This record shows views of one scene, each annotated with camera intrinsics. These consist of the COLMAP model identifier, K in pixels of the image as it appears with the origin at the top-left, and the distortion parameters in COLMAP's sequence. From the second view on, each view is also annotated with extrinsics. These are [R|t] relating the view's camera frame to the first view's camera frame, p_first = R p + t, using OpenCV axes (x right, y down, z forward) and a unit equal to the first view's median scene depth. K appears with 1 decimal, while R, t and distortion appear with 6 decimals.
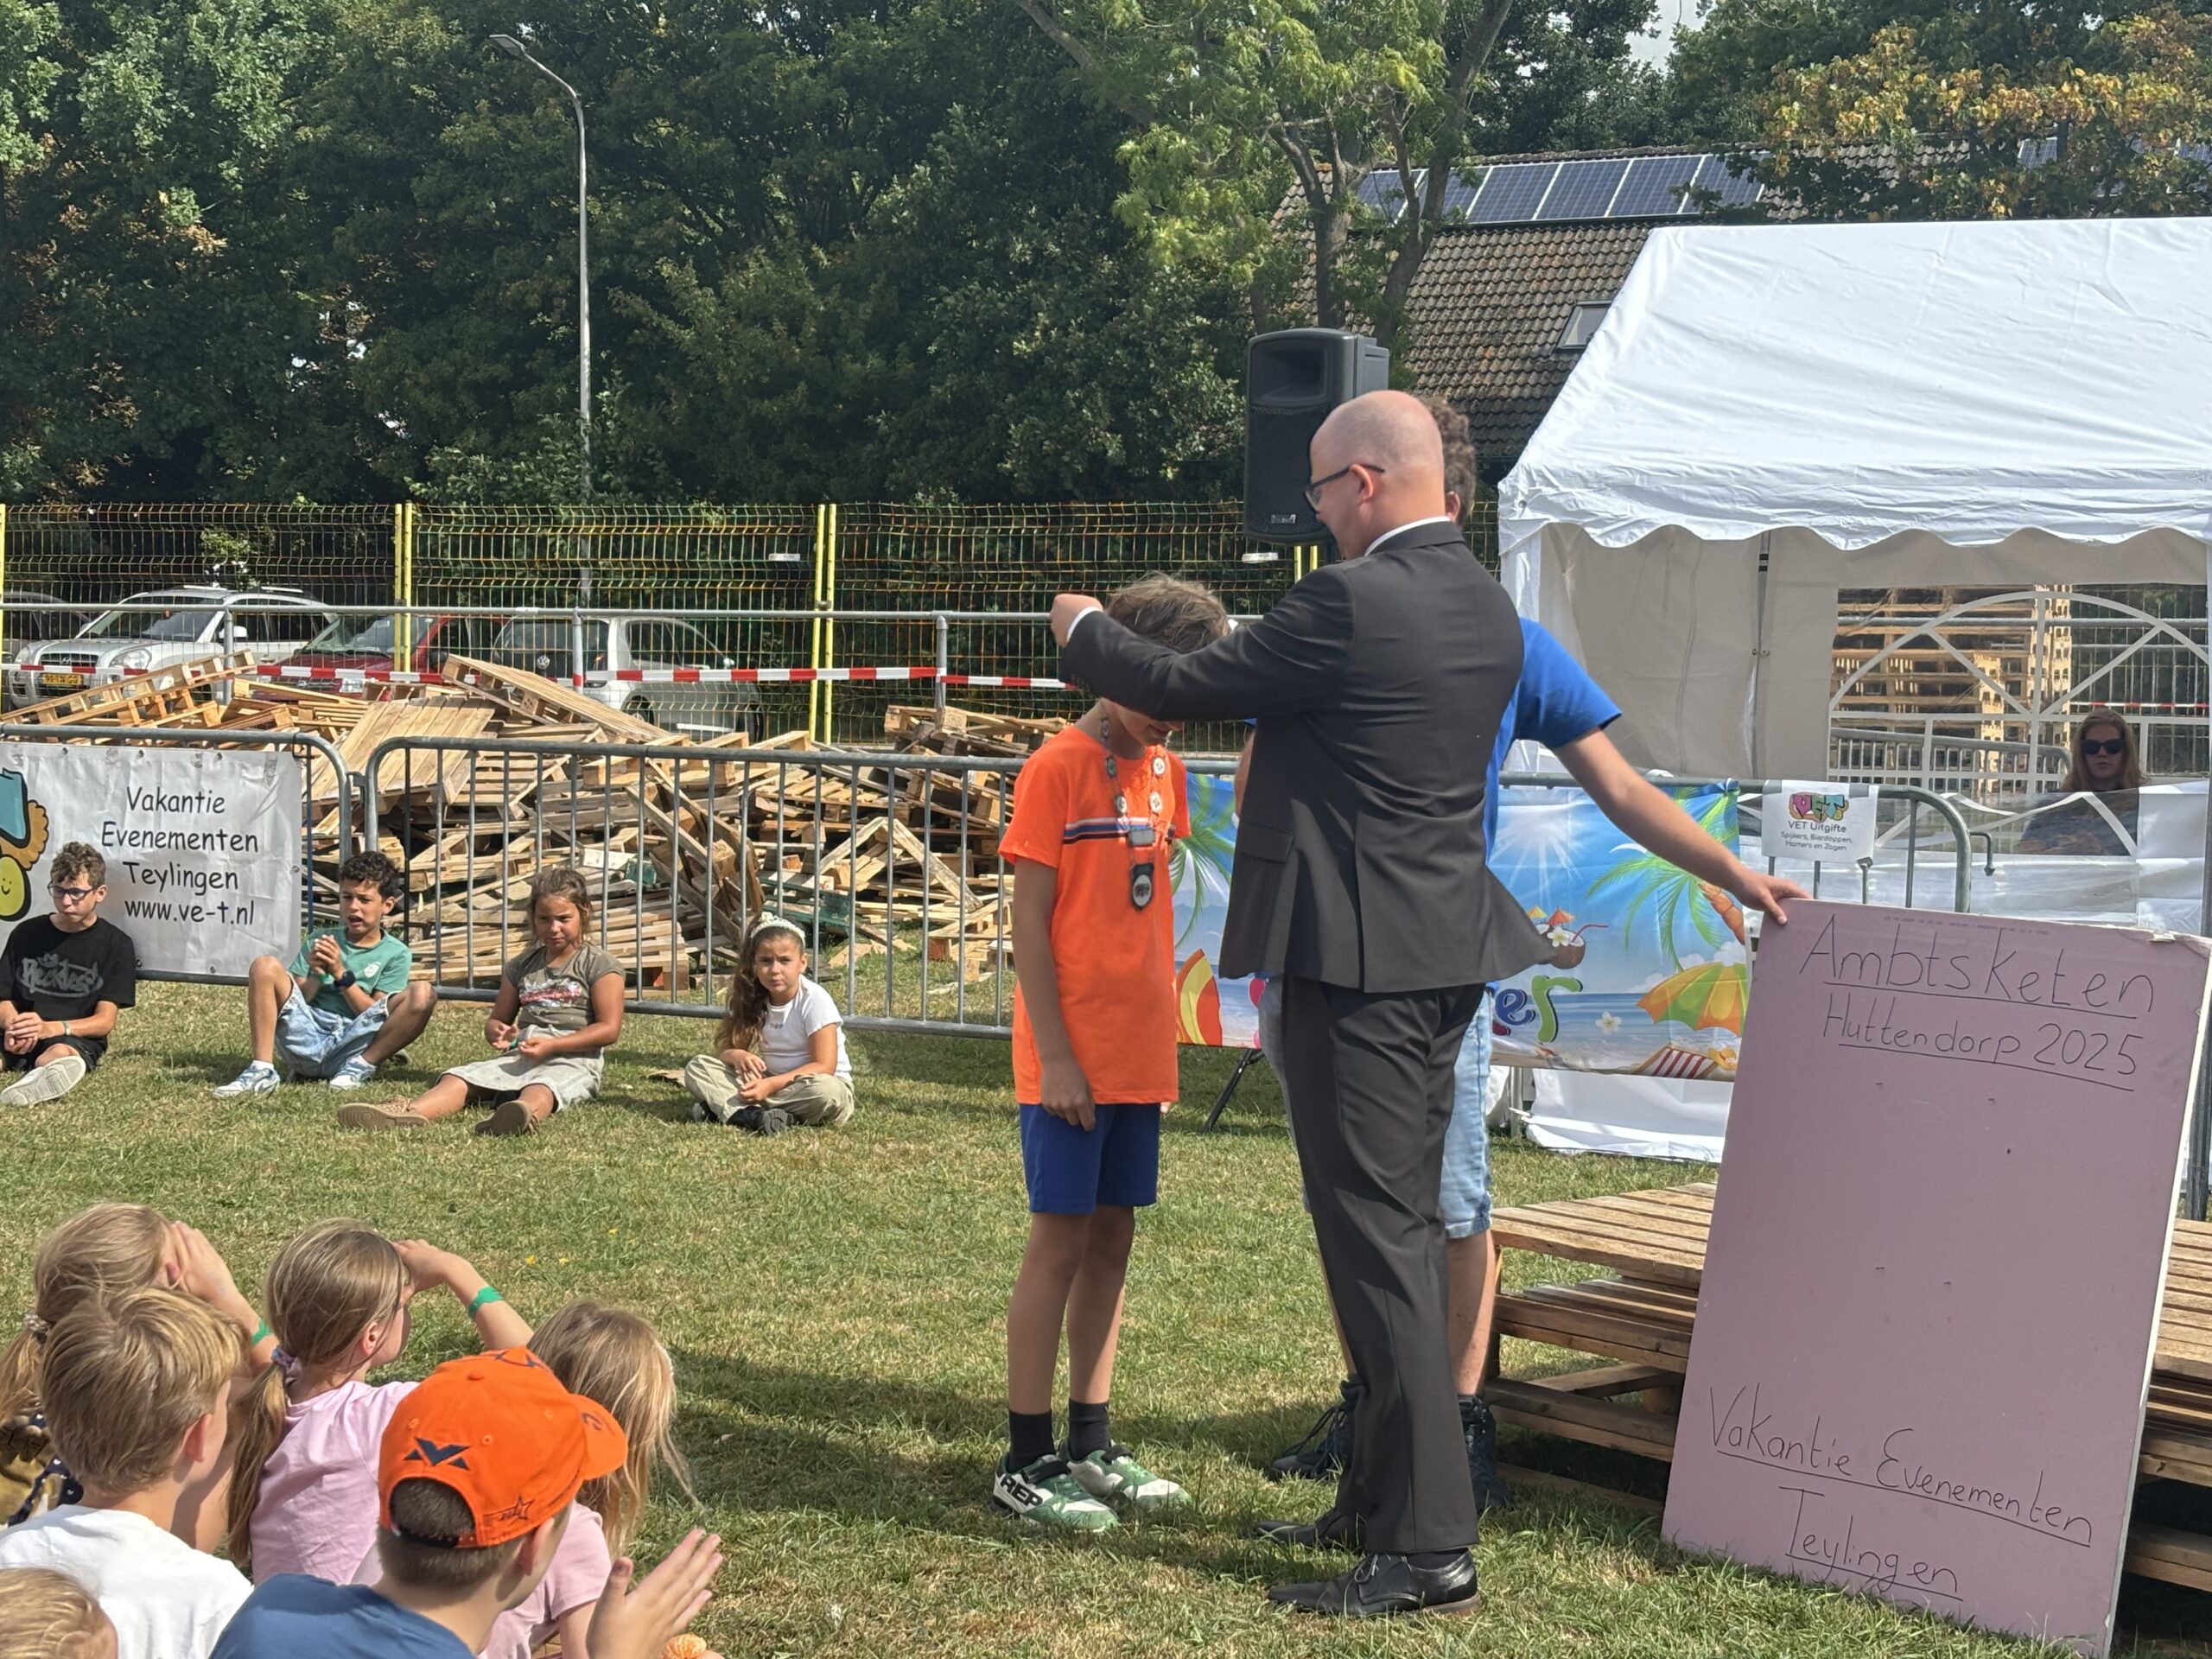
lens RADIAL K [[3629.1, 0, 1105.2], [0, 3629.1, 892.8], [0, 0, 1]] dist [0.205366, -1.312613]
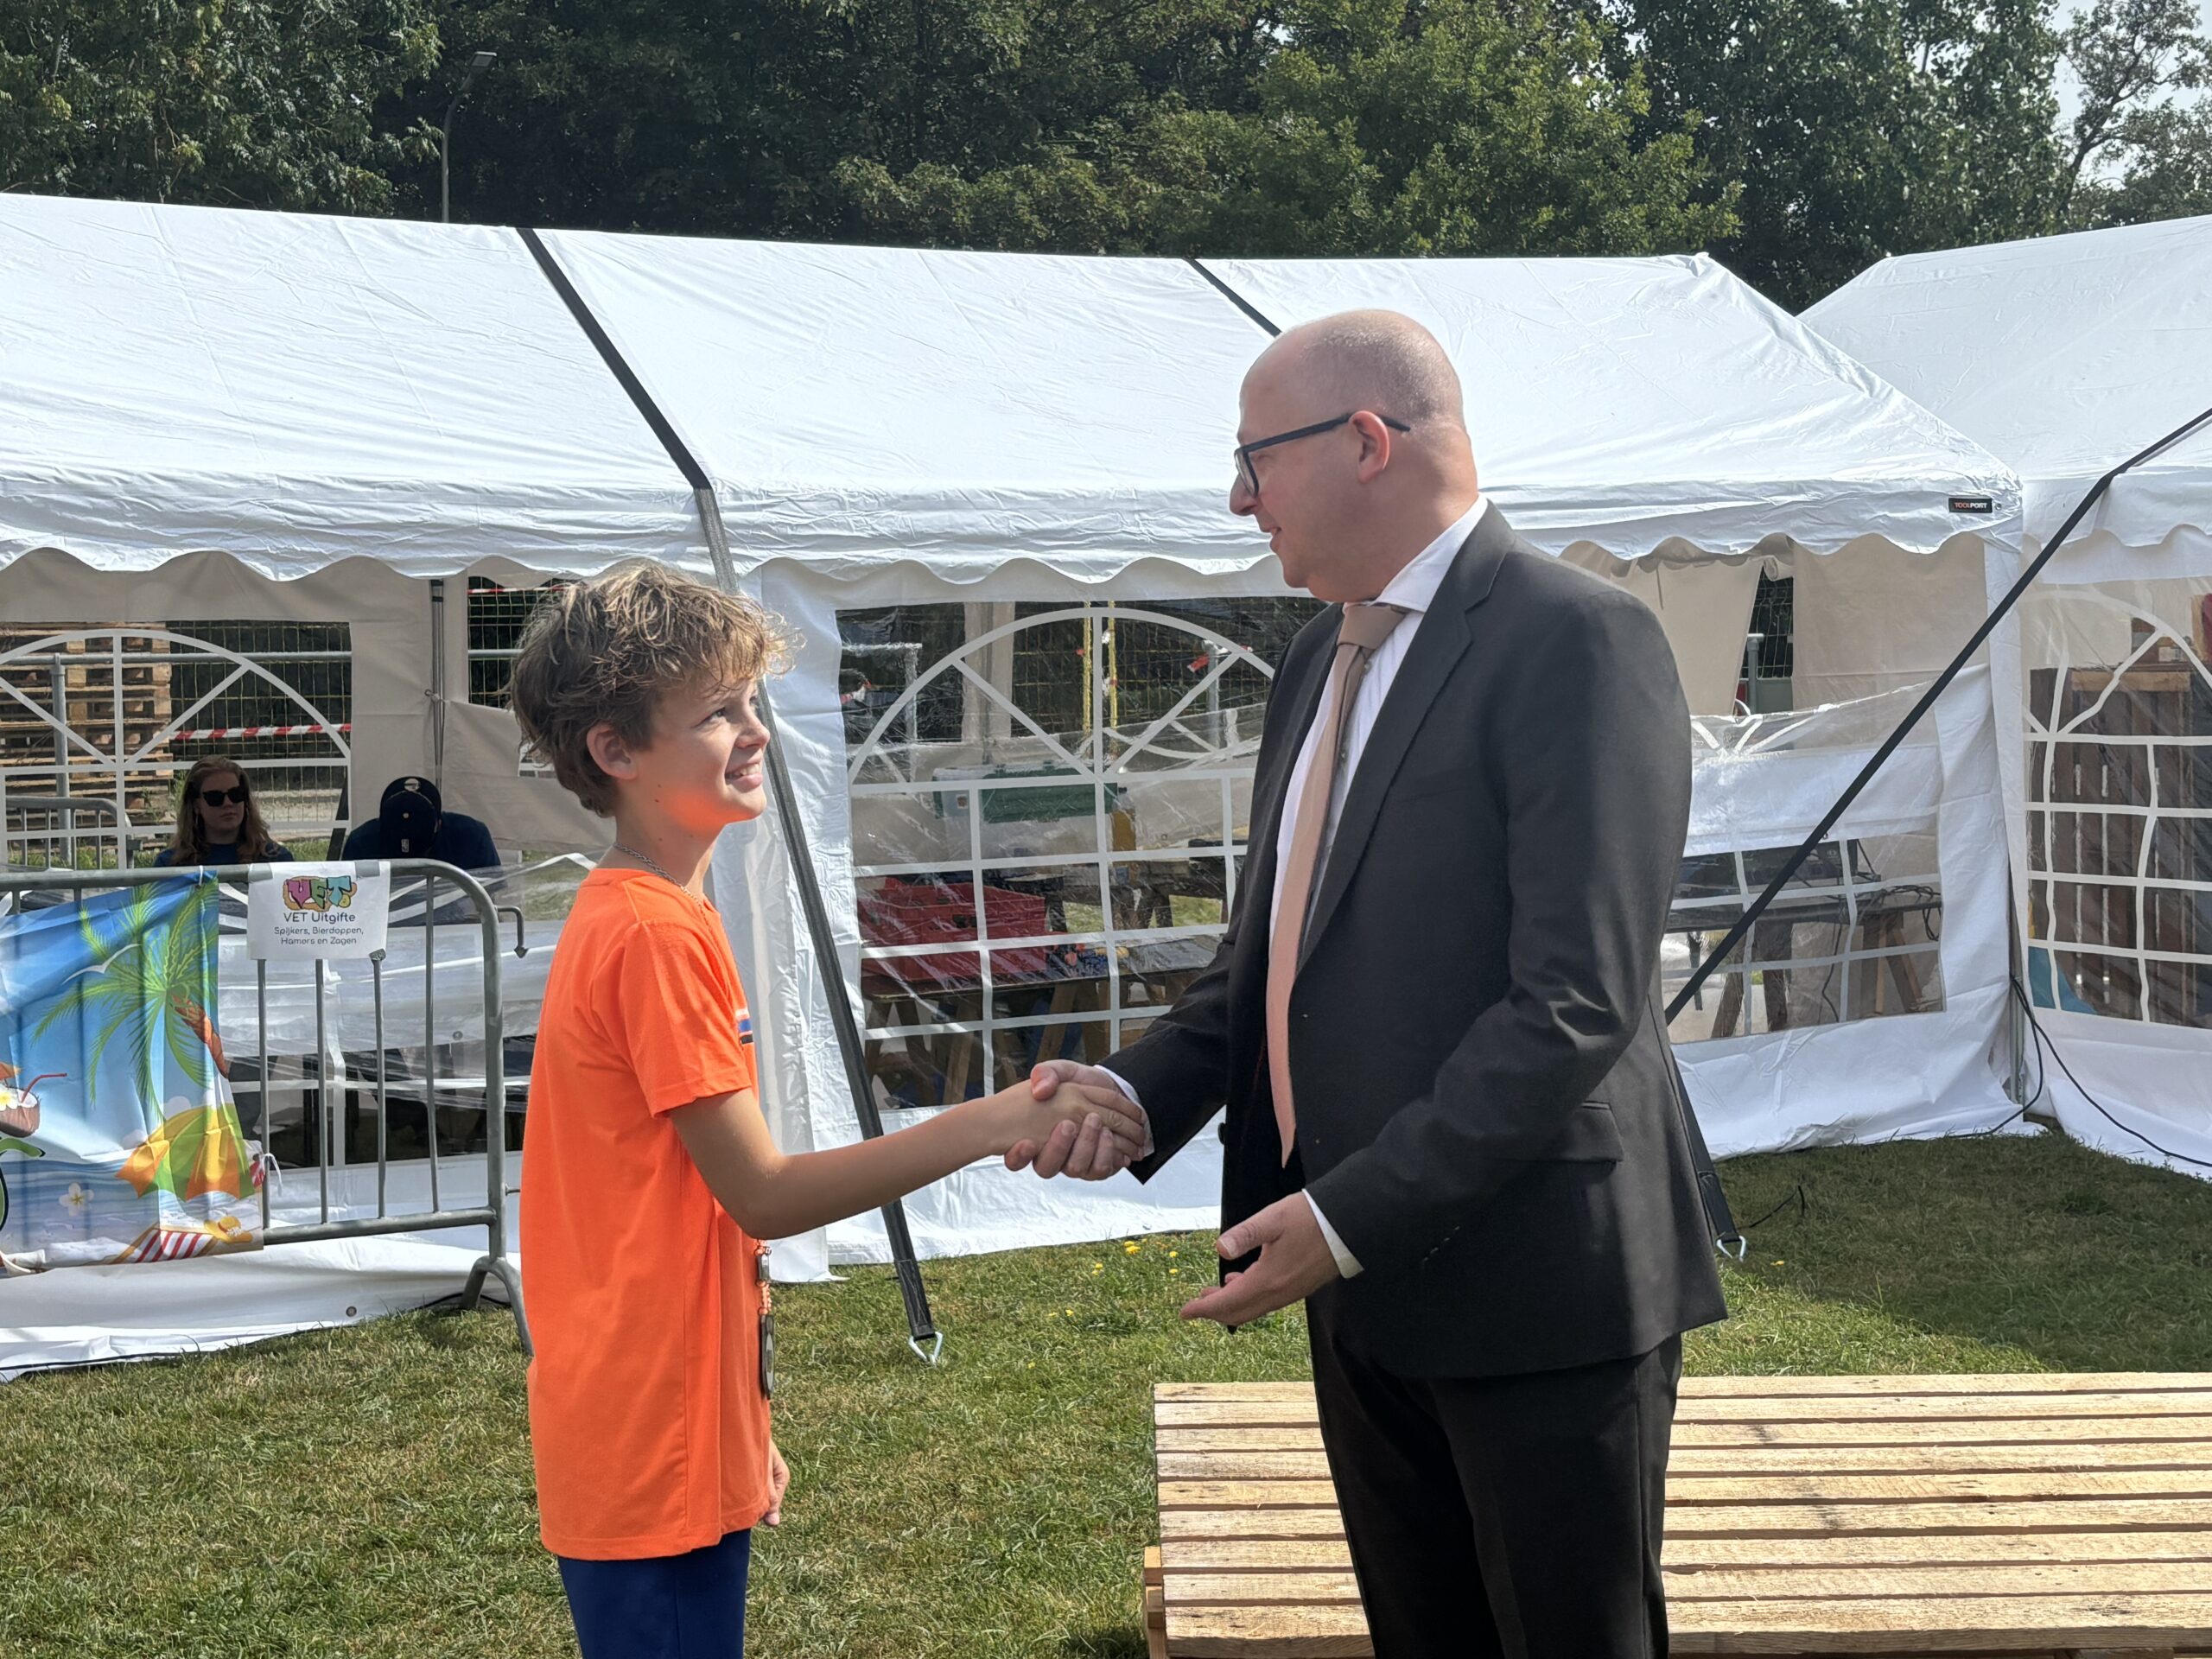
lens RADIAL K [[2958.7, 0, 1106.0], [0, 2958.7, 829.5], [0, 0, 1]] dist [0.006533, -0.007845]
pose [[0.631448, -0.064027, 0.772771, -0.163966], [0.074861, 0.996964, 0.021432, -0.031349], [-0.771796, 0.044317, 0.634323, 0.362320]]
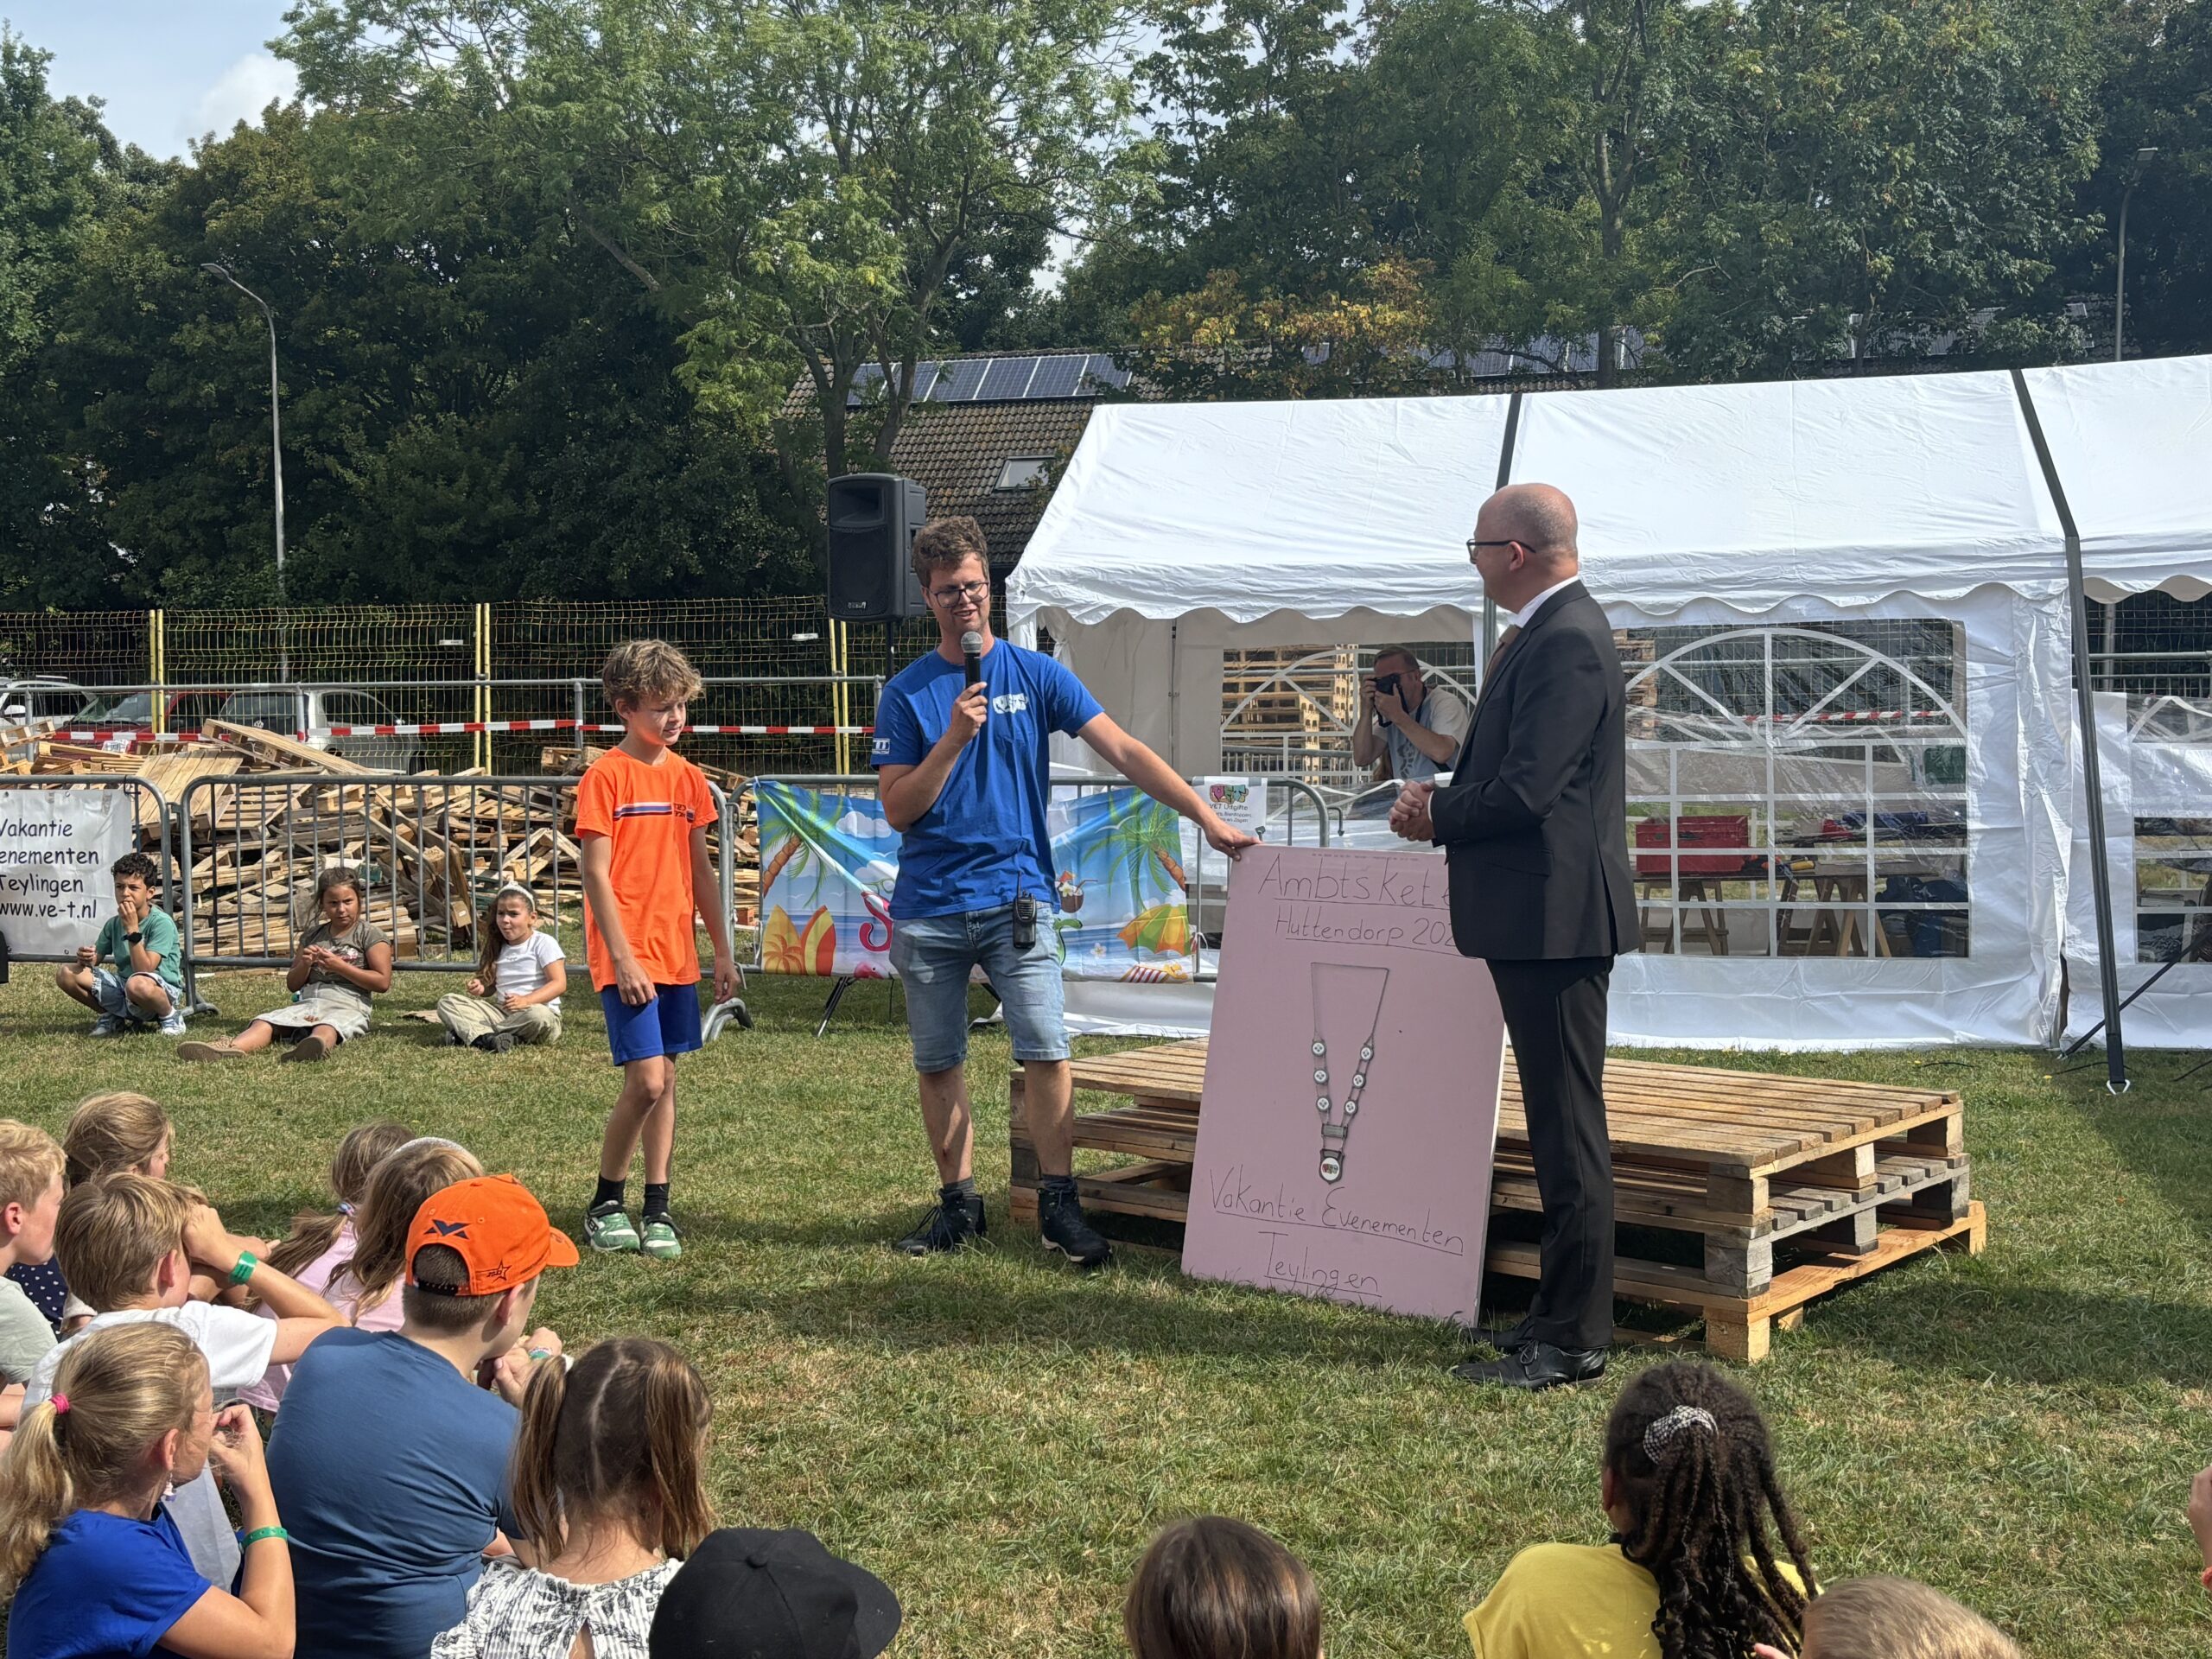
lens RADIAL K [[2767.2, 0, 1104.3], [0, 2767.2, 881.1], [0, 0, 1]] dist [0.105223, -0.721797]
pose [[0.977908, -0.034567, 0.206159, -0.071369], [0.036753, 0.999301, -0.006784, 0.014451], [-0.205781, 0.014211, 0.978495, -0.074908]]
